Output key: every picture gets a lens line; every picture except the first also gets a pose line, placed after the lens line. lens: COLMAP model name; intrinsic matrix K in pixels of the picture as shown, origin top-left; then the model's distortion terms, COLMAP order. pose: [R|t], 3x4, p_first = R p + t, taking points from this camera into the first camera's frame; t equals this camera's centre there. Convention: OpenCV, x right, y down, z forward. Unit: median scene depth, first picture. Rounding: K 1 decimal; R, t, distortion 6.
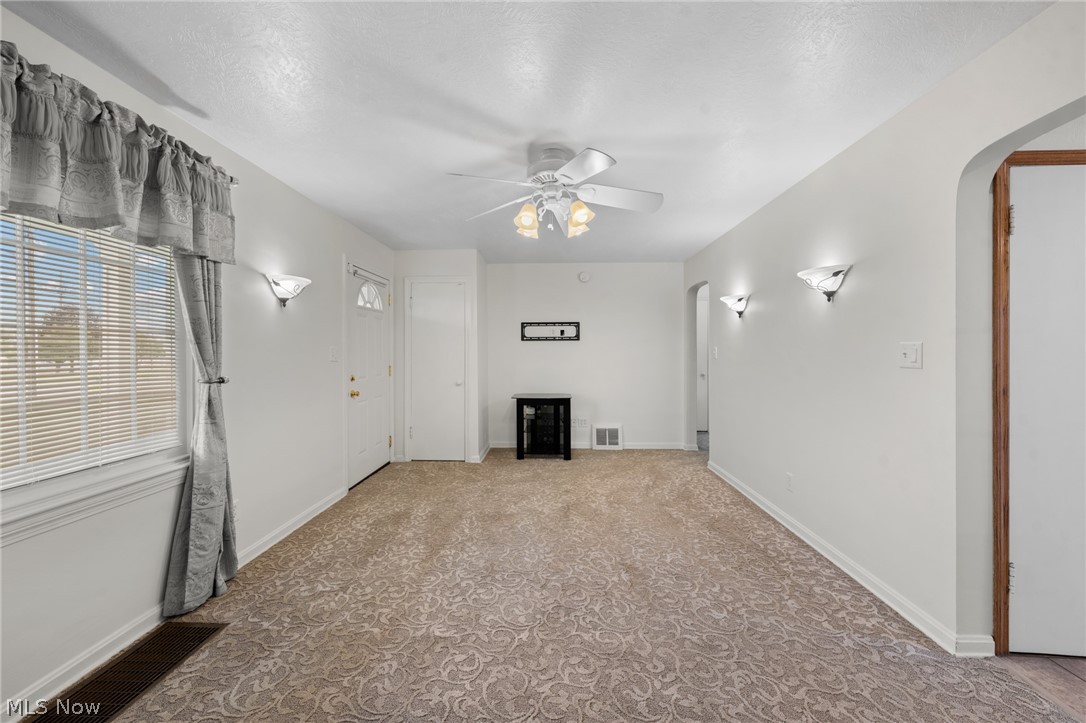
lens RADIAL K [[409.4, 0, 542.7], [0, 409.4, 350.0], [0, 0, 1]] dist [-0.000615, -0.000238]
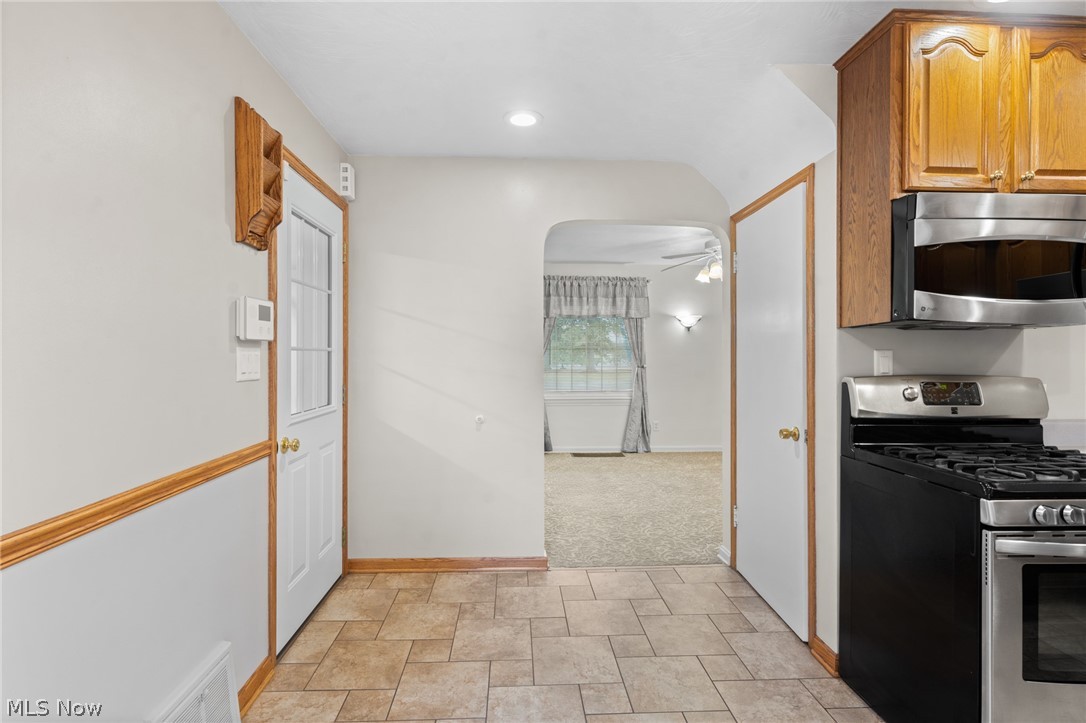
lens RADIAL K [[530.2, 0, 544.5], [0, 530.2, 353.4], [0, 0, 1]] dist [0.002376, -0.000243]
pose [[0.091578, -0.001911, -0.995796, 2.425493], [0.000465, 0.999998, -0.001877, 0.003343], [0.995798, -0.000291, 0.091579, 0.144059]]
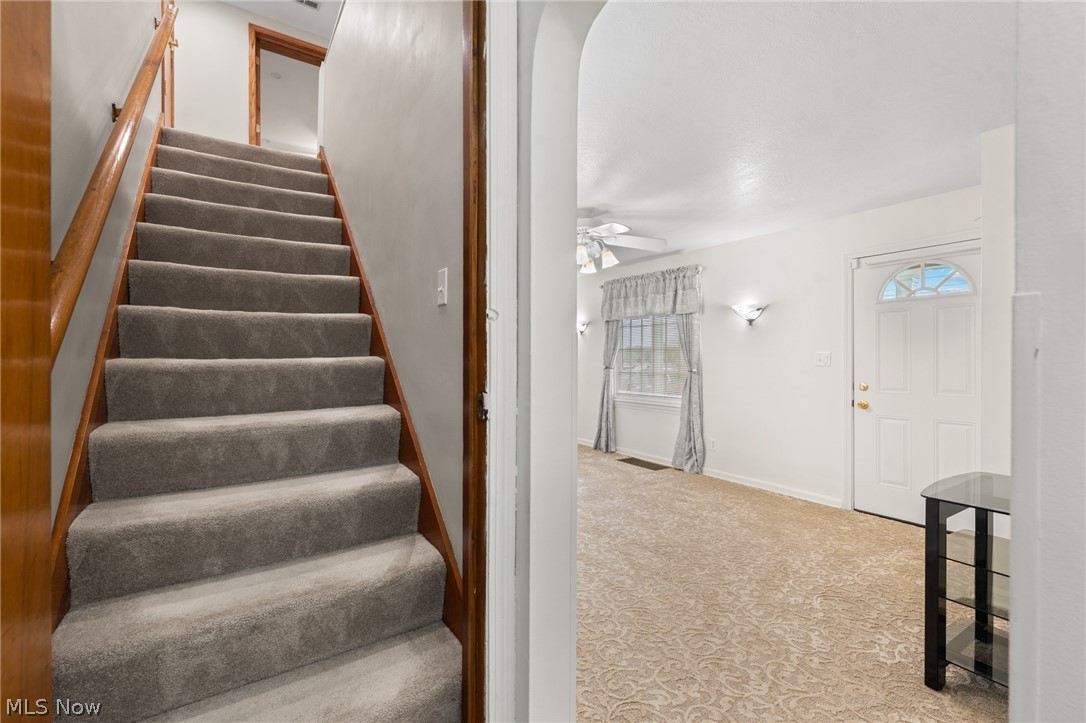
lens RADIAL K [[482.2, 0, 543.0], [0, 482.2, 361.5], [0, 0, 1]] dist [0.000753, 0.000005]
pose [[-0.816374, 0.000651, -0.577523, 1.278989], [-0.001559, 0.999993, 0.003331, 0.022943], [0.577521, 0.003620, -0.816368, 2.688872]]
